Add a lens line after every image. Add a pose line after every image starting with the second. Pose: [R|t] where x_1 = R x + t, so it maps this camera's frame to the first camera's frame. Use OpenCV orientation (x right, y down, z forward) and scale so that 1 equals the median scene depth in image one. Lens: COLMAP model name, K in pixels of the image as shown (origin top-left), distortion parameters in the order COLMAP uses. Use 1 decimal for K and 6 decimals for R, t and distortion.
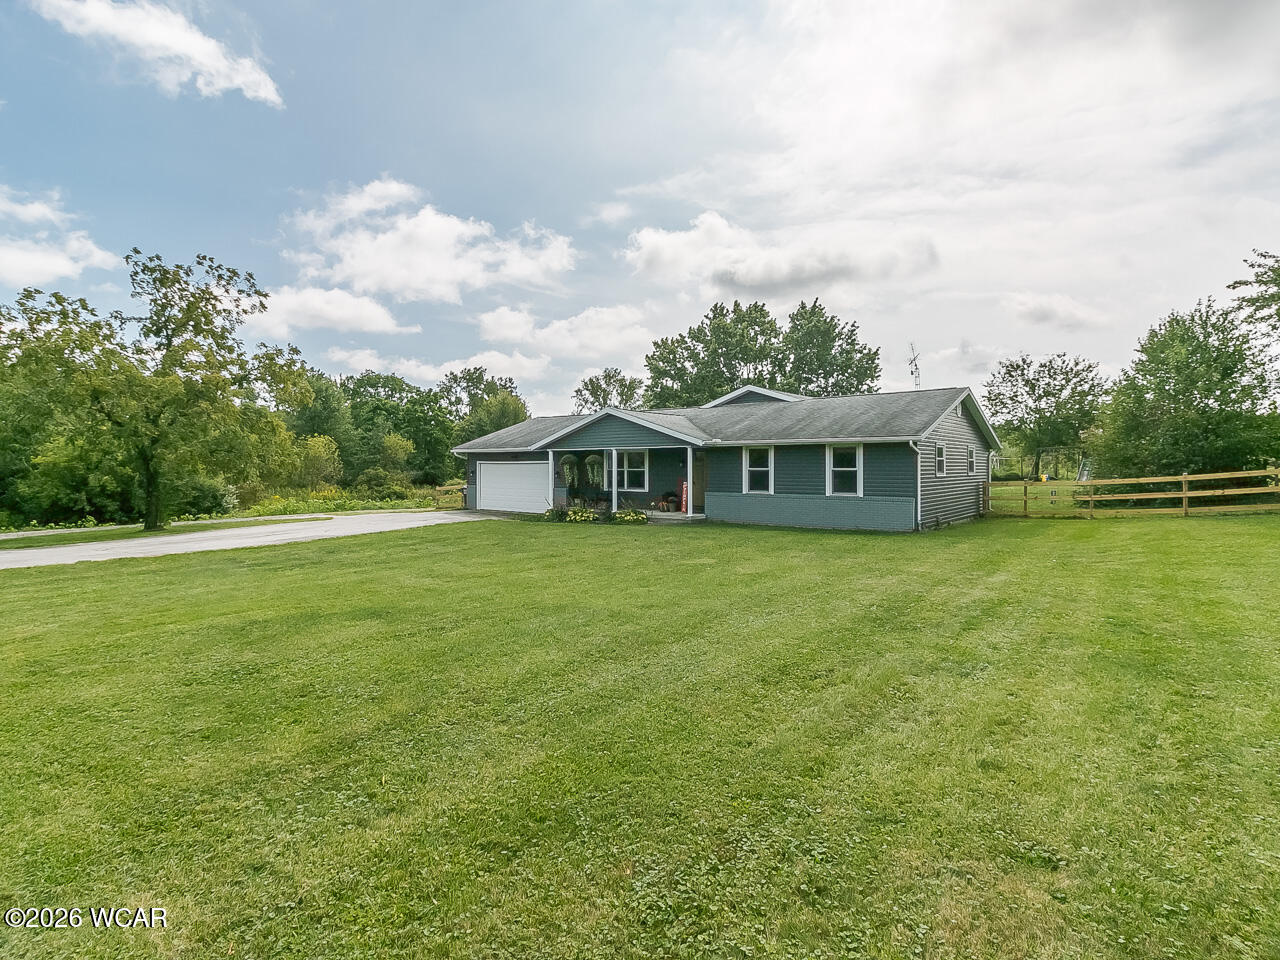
lens RADIAL K [[664.8, 0, 640.0], [0, 664.8, 480.0], [0, 0, 1]] dist [0.002920, 0.001179]
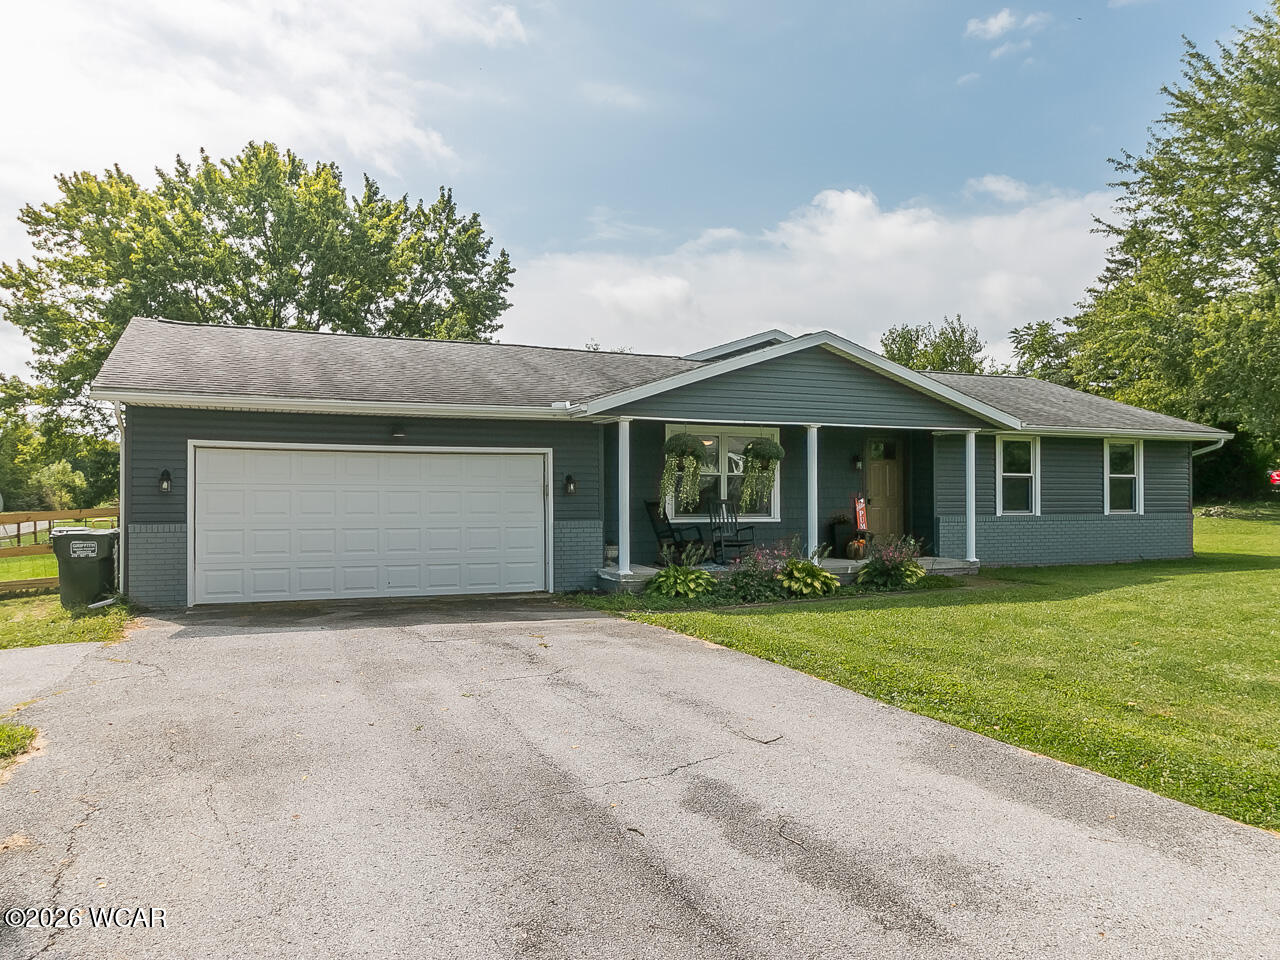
lens RADIAL K [[920.4, 0, 640.0], [0, 920.4, 480.0], [0, 0, 1]] dist [0.000872, -0.000490]
pose [[0.473200, 0.009172, 0.880907, -0.580610], [0.013003, 0.999764, -0.017394, -0.001321], [-0.880859, 0.019686, 0.472969, 0.740910]]
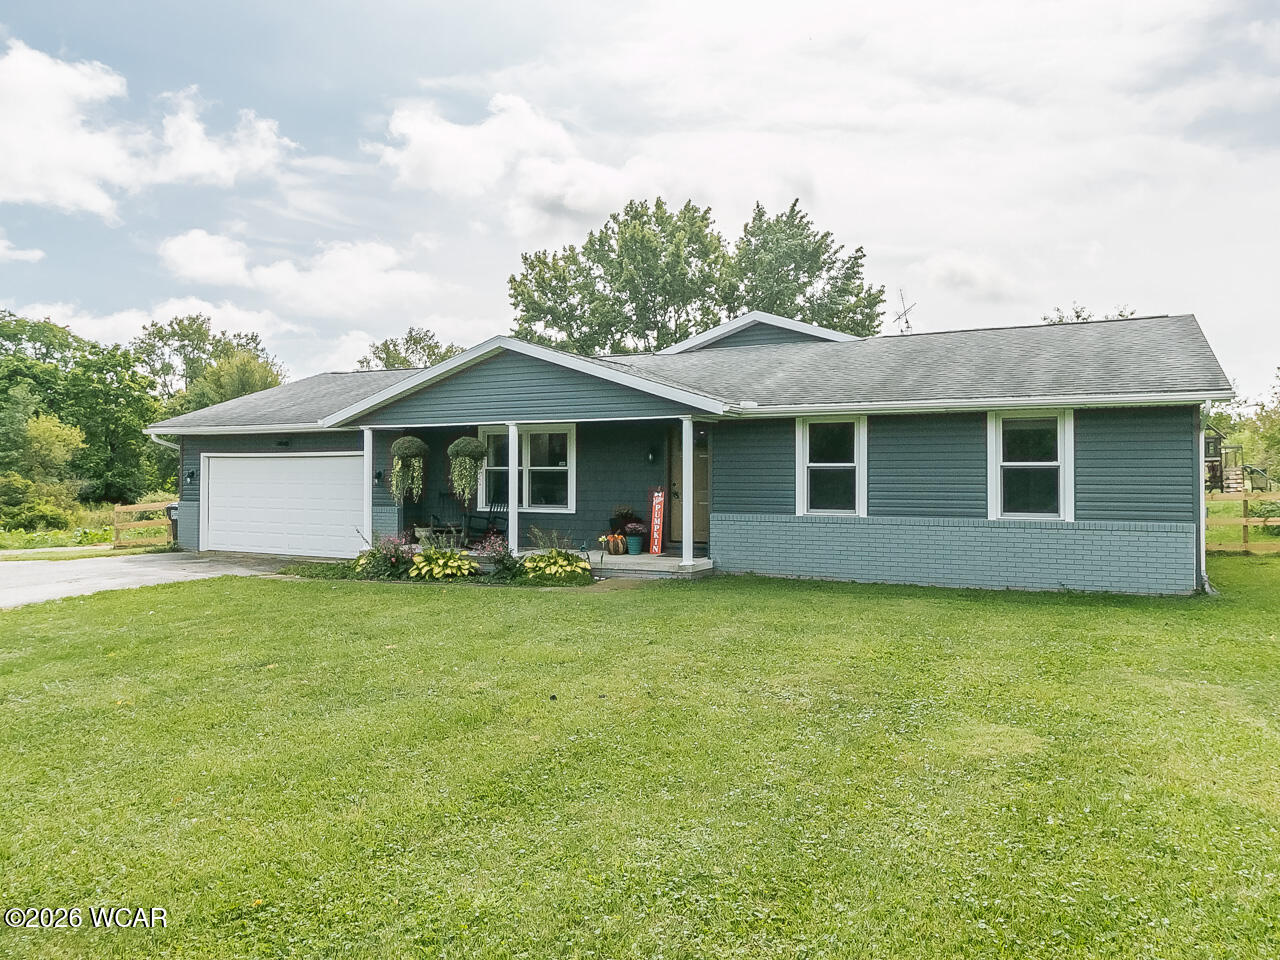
lens RADIAL K [[920.4, 0, 640.0], [0, 920.4, 480.0], [0, 0, 1]] dist [0.000872, -0.000490]
pose [[0.978530, 0.002104, 0.206093, -0.077956], [0.001480, 0.999850, -0.017233, 0.004839], [-0.206099, 0.017168, 0.978381, 0.306425]]
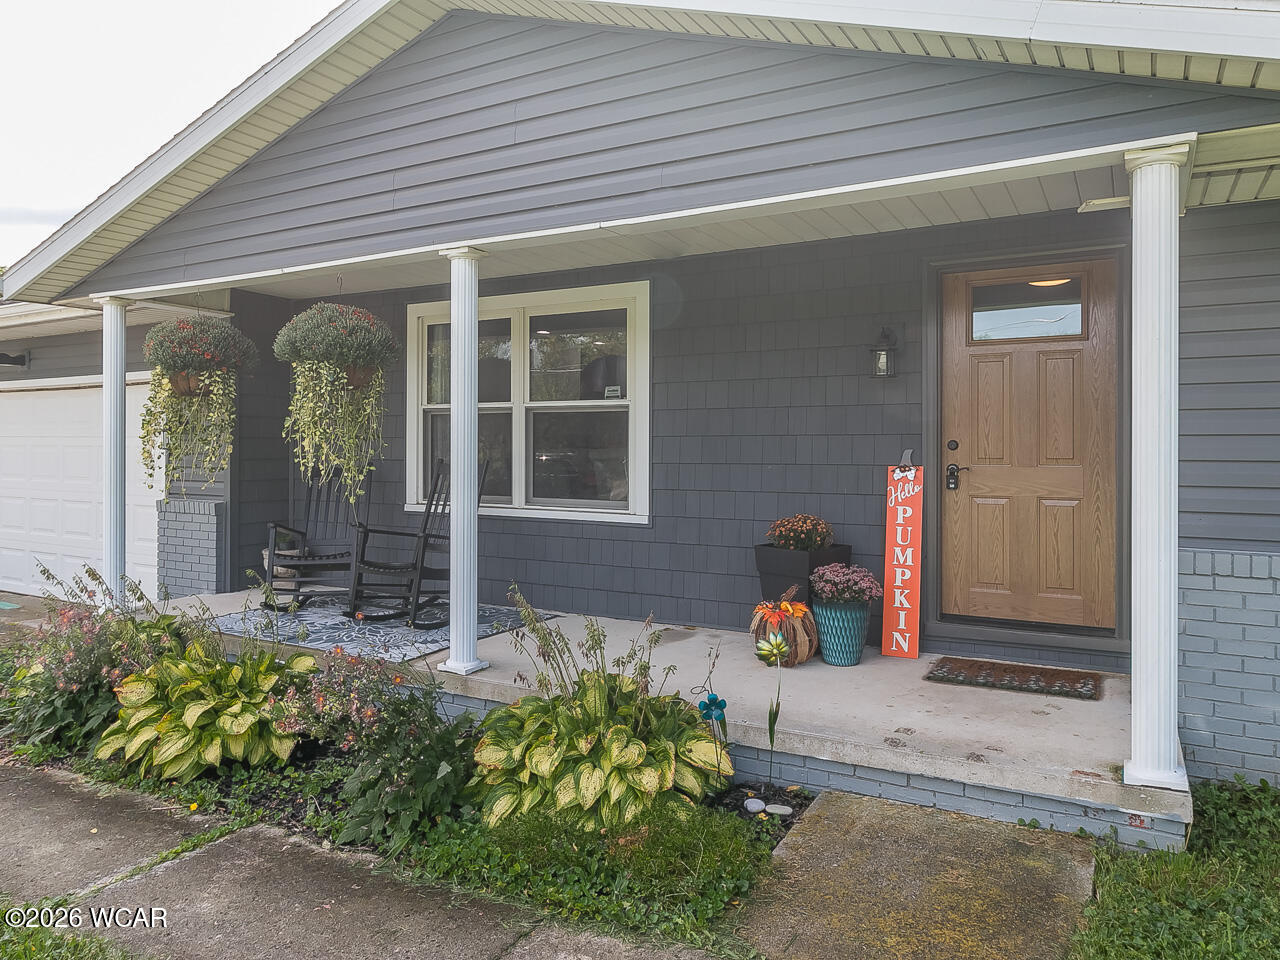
lens RADIAL K [[849.7, 0, 640.0], [0, 849.7, 480.0], [0, 0, 1]] dist [0.006082, 0.002995]
pose [[0.985473, -0.003014, 0.169804, -0.028703], [0.000636, 0.999901, 0.014057, 0.002342], [-0.169830, -0.013745, 0.985378, 0.733128]]
